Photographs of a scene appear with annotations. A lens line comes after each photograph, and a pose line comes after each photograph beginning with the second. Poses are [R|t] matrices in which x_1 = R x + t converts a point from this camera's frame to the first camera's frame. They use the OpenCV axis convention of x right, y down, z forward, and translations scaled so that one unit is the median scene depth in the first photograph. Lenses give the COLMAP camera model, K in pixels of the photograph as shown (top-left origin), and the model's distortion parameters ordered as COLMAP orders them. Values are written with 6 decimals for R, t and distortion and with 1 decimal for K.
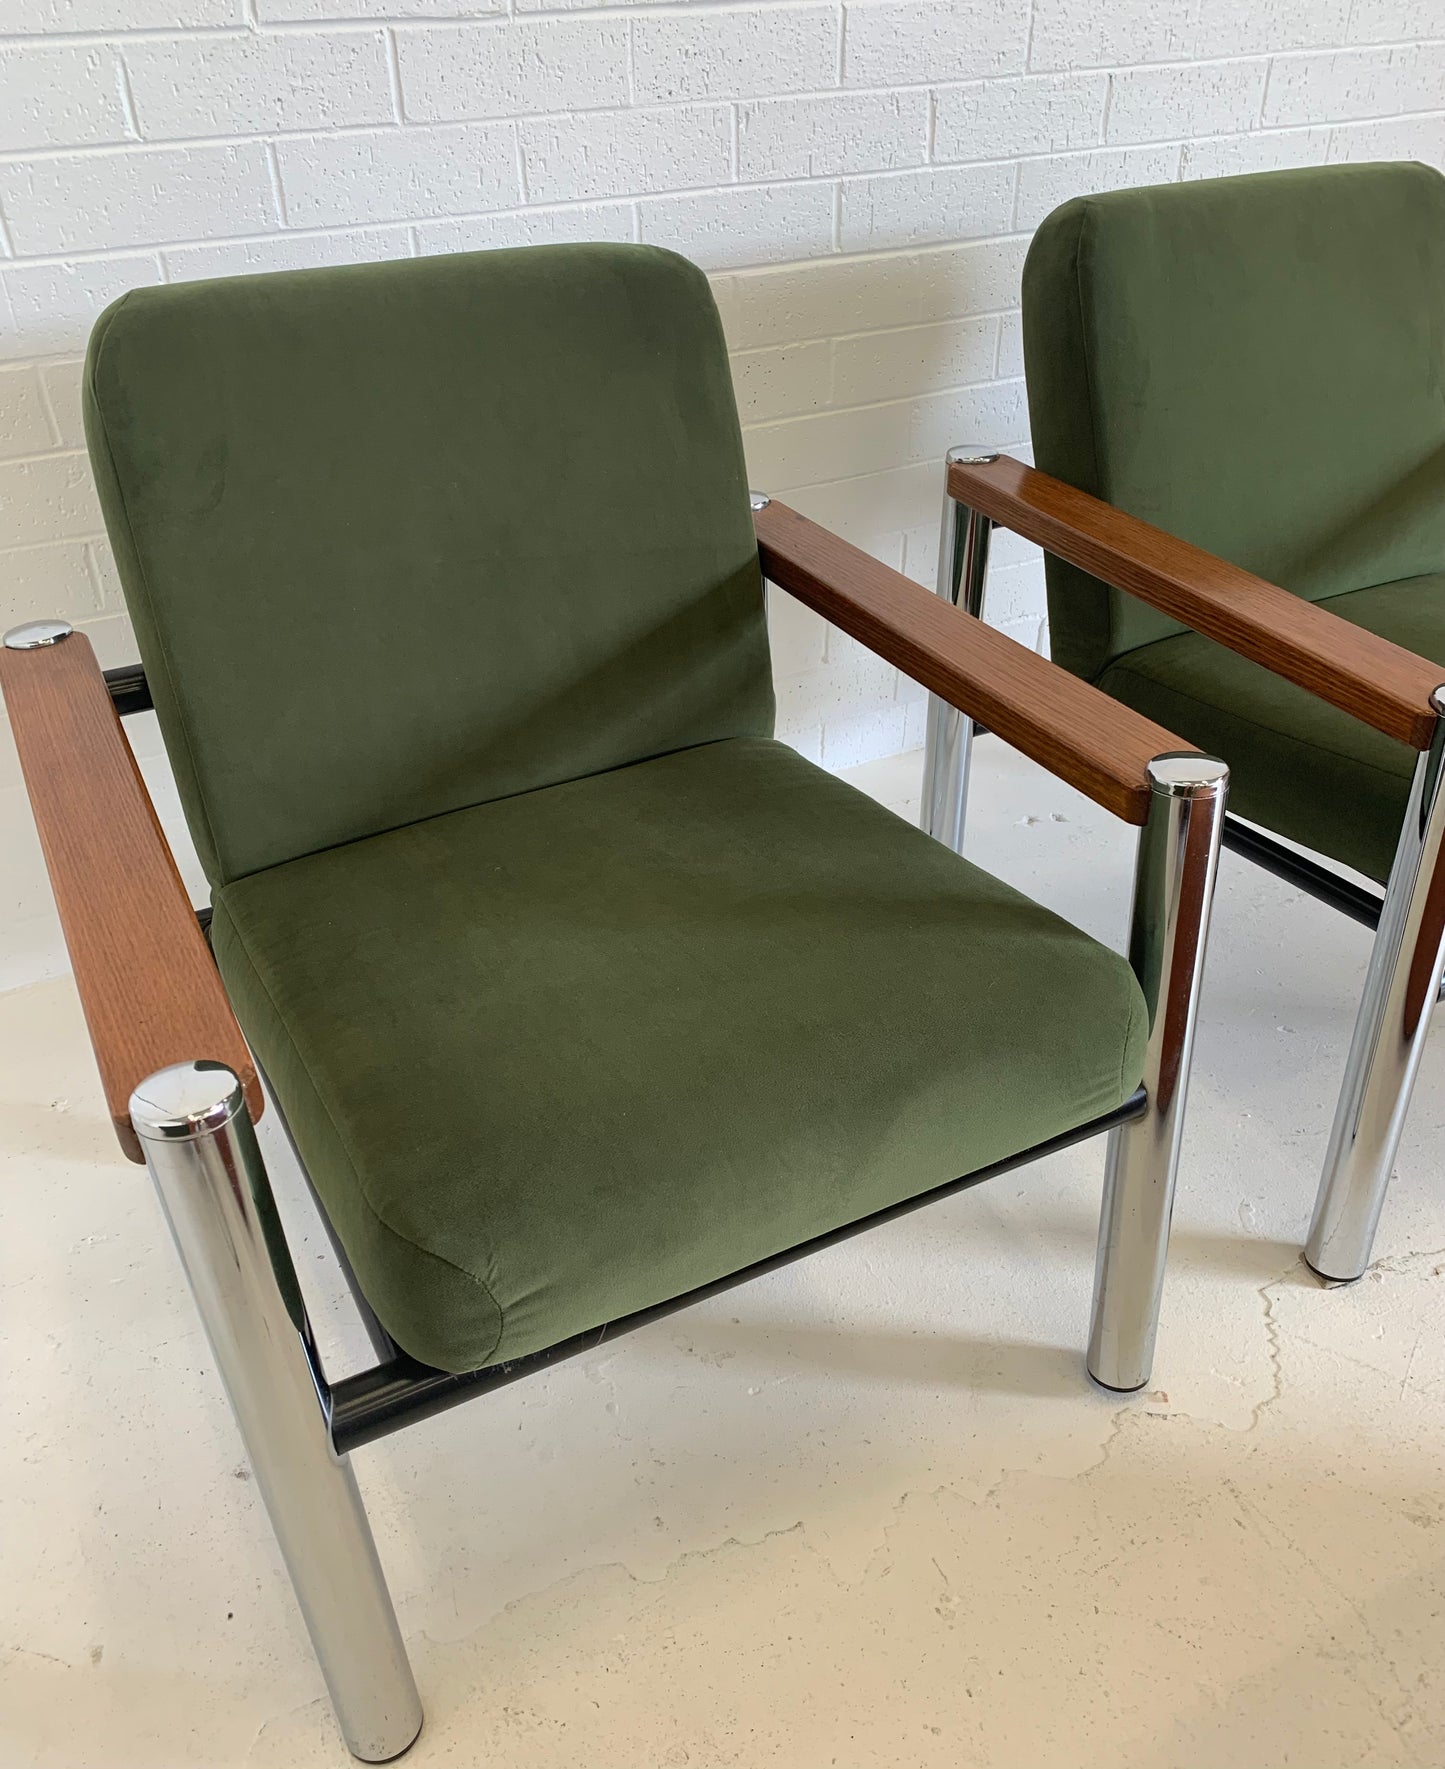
lens RADIAL K [[1476.5, 0, 723.0], [0, 1476.5, 893.1], [0, 0, 1]] dist [-0.002666, 0.015904]
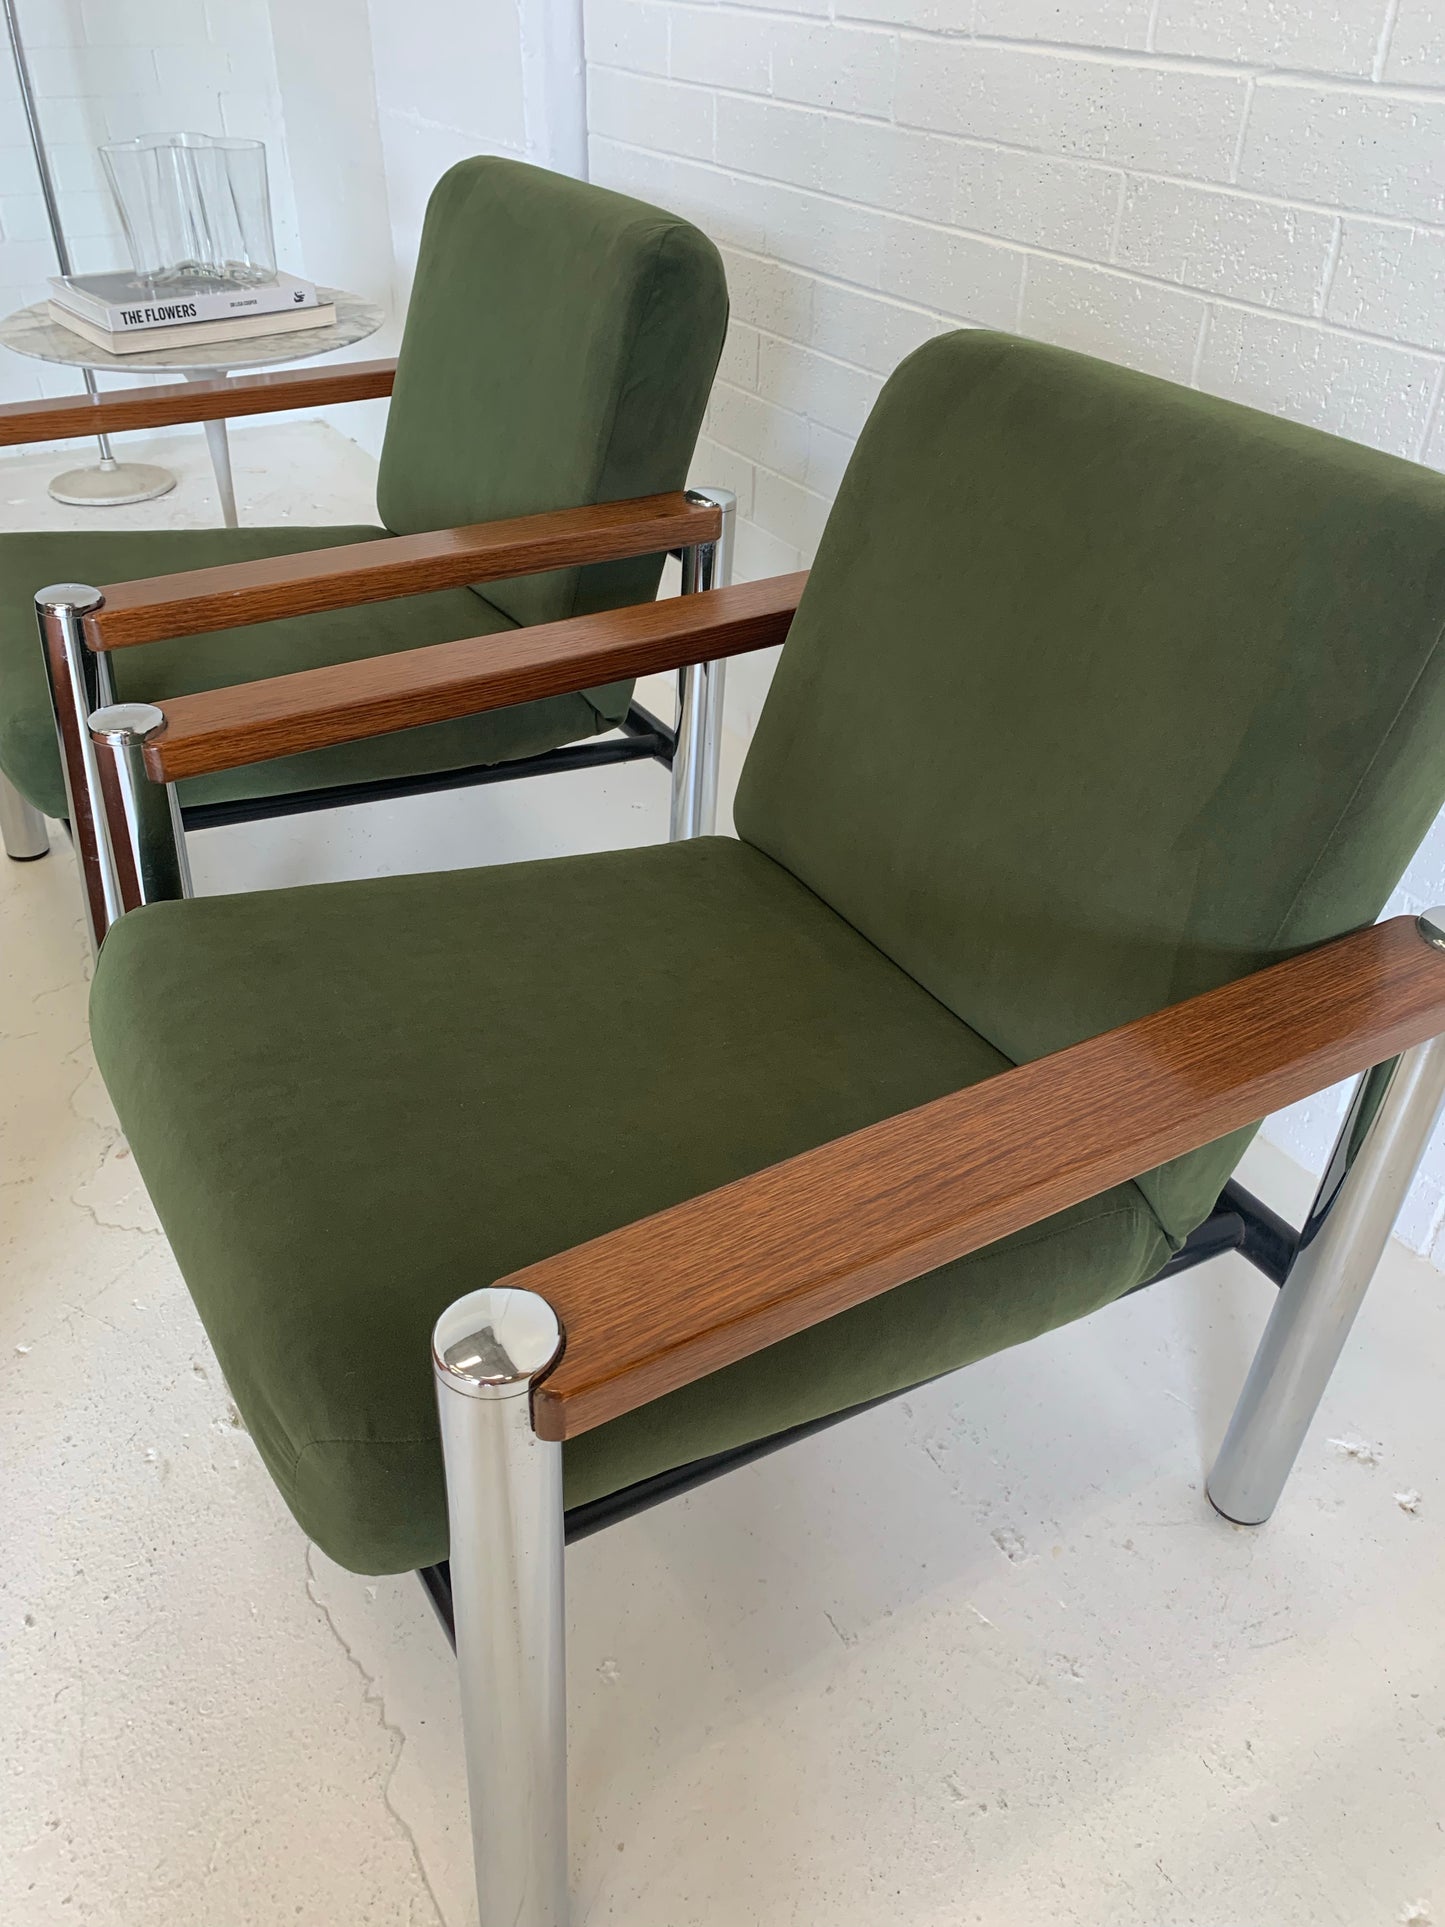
lens RADIAL K [[1477.3, 0, 740.0], [0, 1477.3, 969.8], [0, 0, 1]] dist [0.010457, -0.008108]
pose [[0.086506, 0.593035, -0.800517, 1.050186], [-0.586396, 0.679901, 0.440313, -0.509953], [0.805392, 0.431330, 0.406568, 0.727960]]
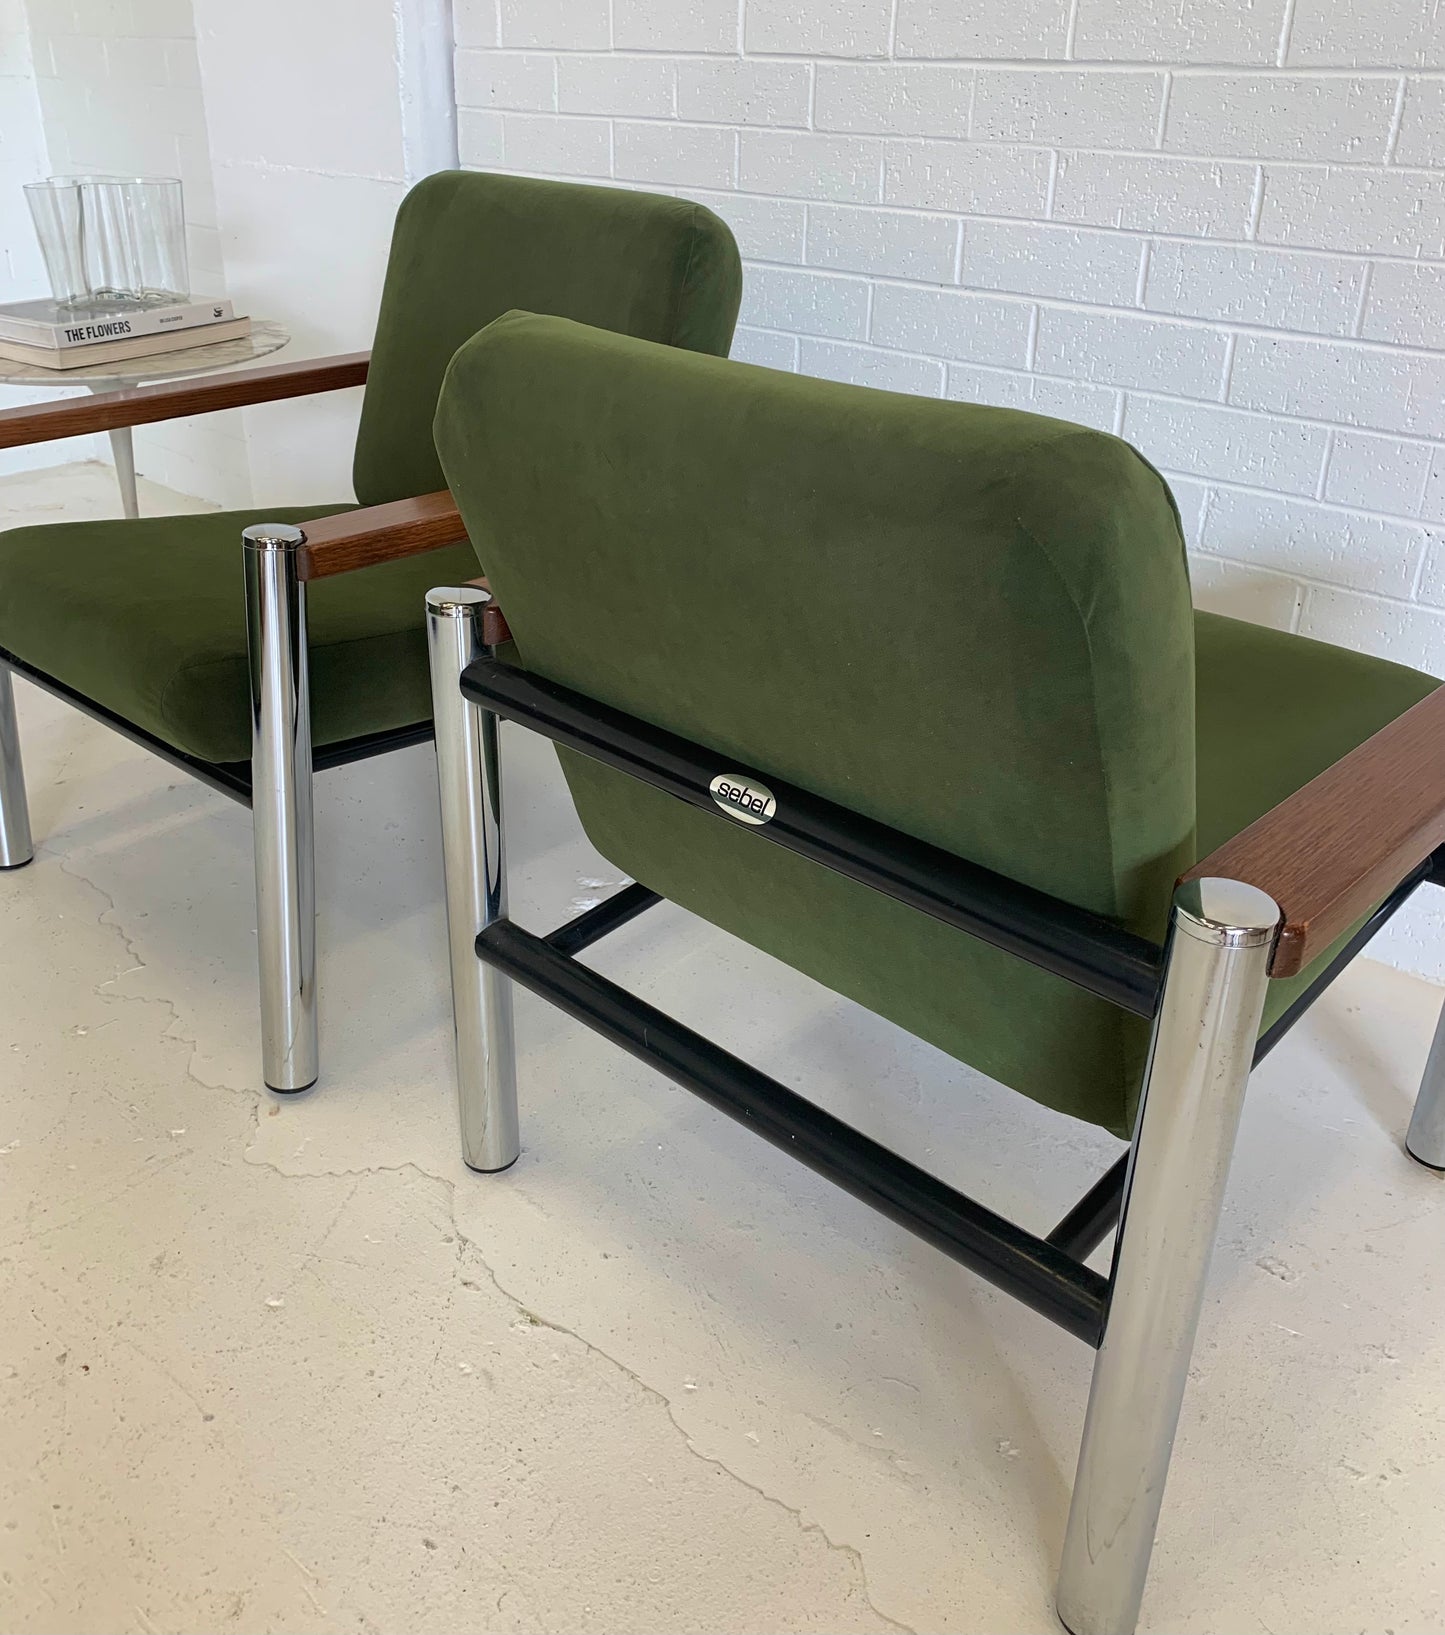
lens RADIAL K [[1480.5, 0, 708.5], [0, 1480.5, 721.4], [0, 0, 1]] dist [-0.000902, 0.011471]
pose [[0.348224, 0.409599, -0.843190, 1.100091], [-0.548354, 0.818542, 0.171164, -0.259968], [0.760295, 0.402763, 0.509641, 0.461083]]
